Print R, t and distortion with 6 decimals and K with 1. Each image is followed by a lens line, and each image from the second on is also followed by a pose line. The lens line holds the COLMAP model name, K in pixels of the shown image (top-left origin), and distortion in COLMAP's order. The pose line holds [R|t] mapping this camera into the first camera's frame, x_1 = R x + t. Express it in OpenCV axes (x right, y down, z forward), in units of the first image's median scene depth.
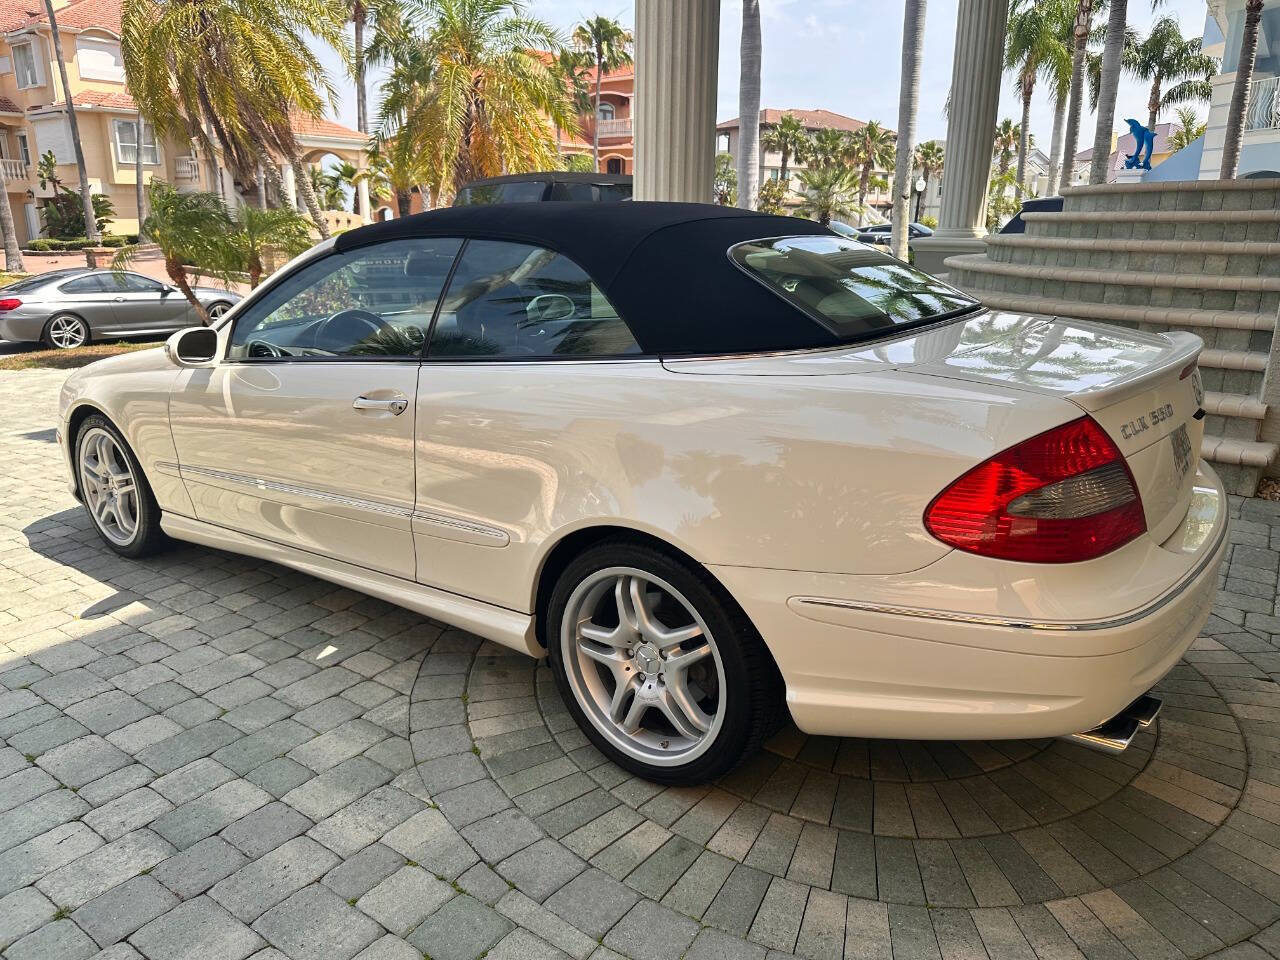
lens RADIAL K [[901.3, 0, 646.8], [0, 901.3, 474.9], [0, 0, 1]] dist [-0.002520, -0.006589]
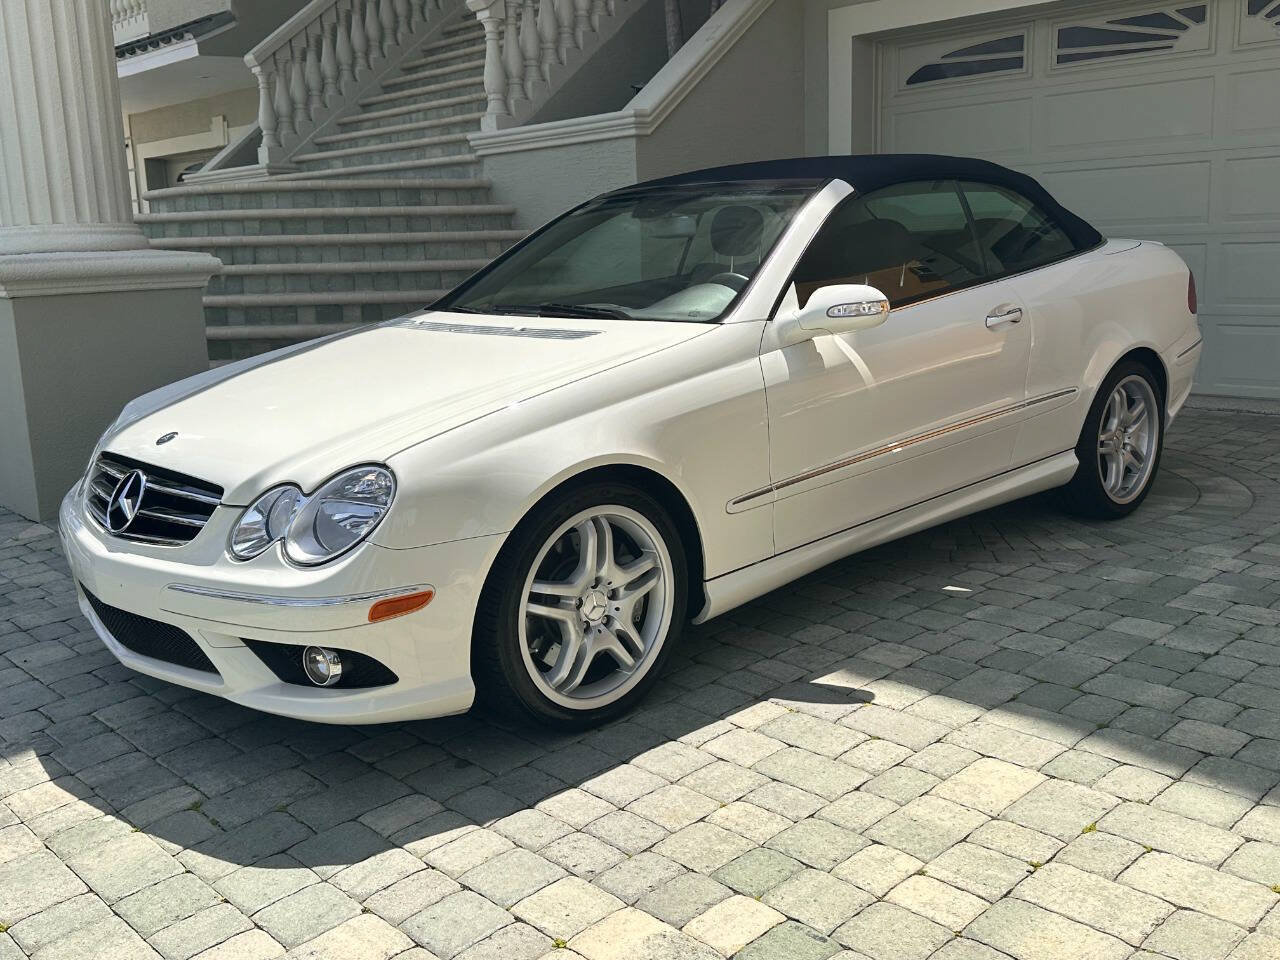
lens RADIAL K [[1196.7, 0, 640.0], [0, 1196.7, 480.0], [0, 0, 1]] dist [0.170506, -0.326717]
pose [[0.183869, -0.200264, 0.962334, -1.565116], [0.299562, 0.943870, 0.139185, -0.192766], [-0.936191, 0.262687, 0.233540, 0.916606]]
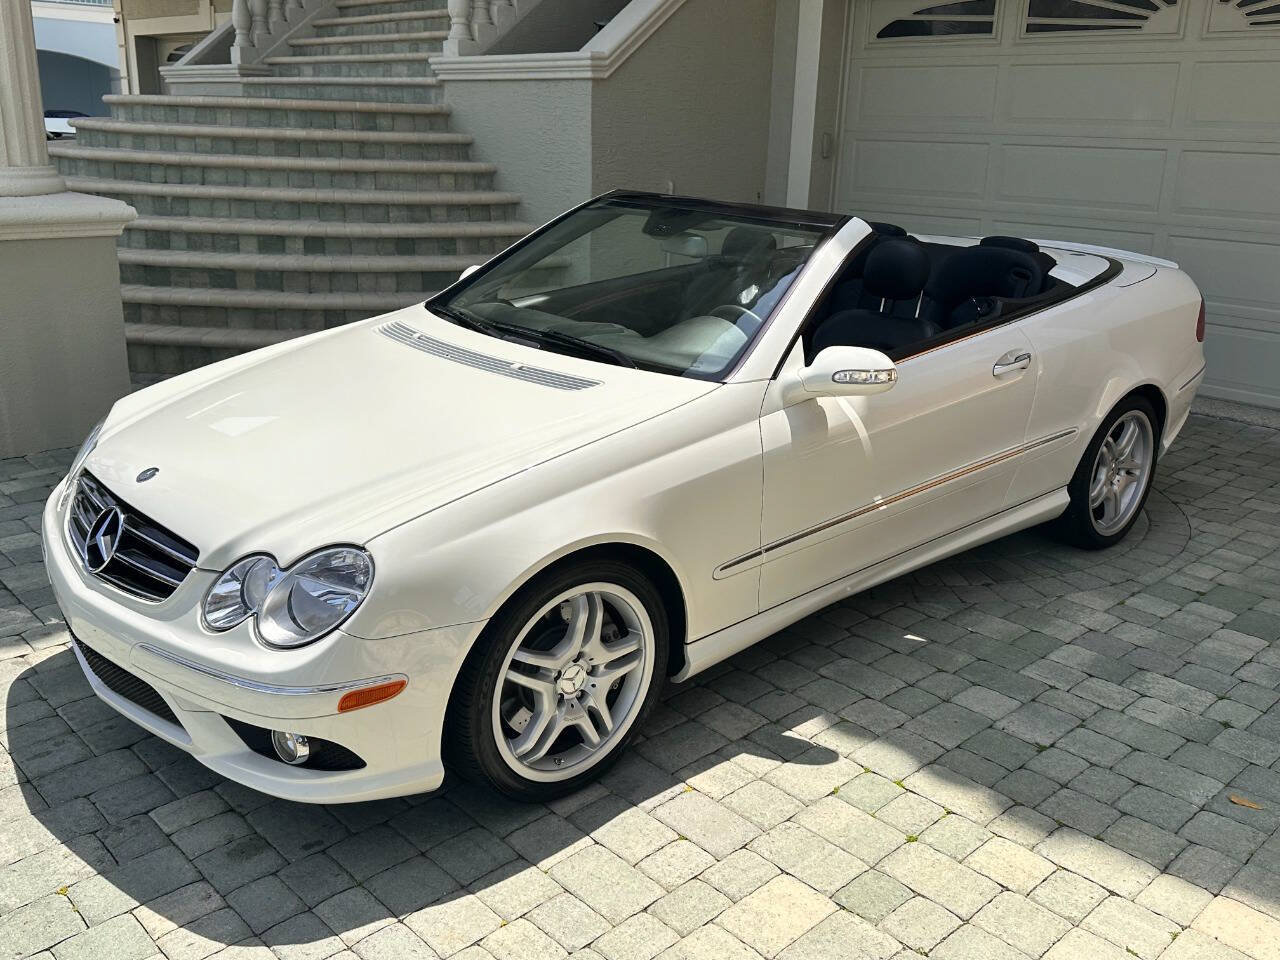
lens RADIAL K [[1149.5, 0, 631.9], [0, 1149.5, 484.6], [0, 0, 1]] dist [0.083437, -0.136702]
pose [[0.200109, -0.289994, 0.935874, -1.431621], [0.238302, 0.940916, 0.240602, -0.291019], [-0.950352, 0.174874, 0.257392, 0.785591]]
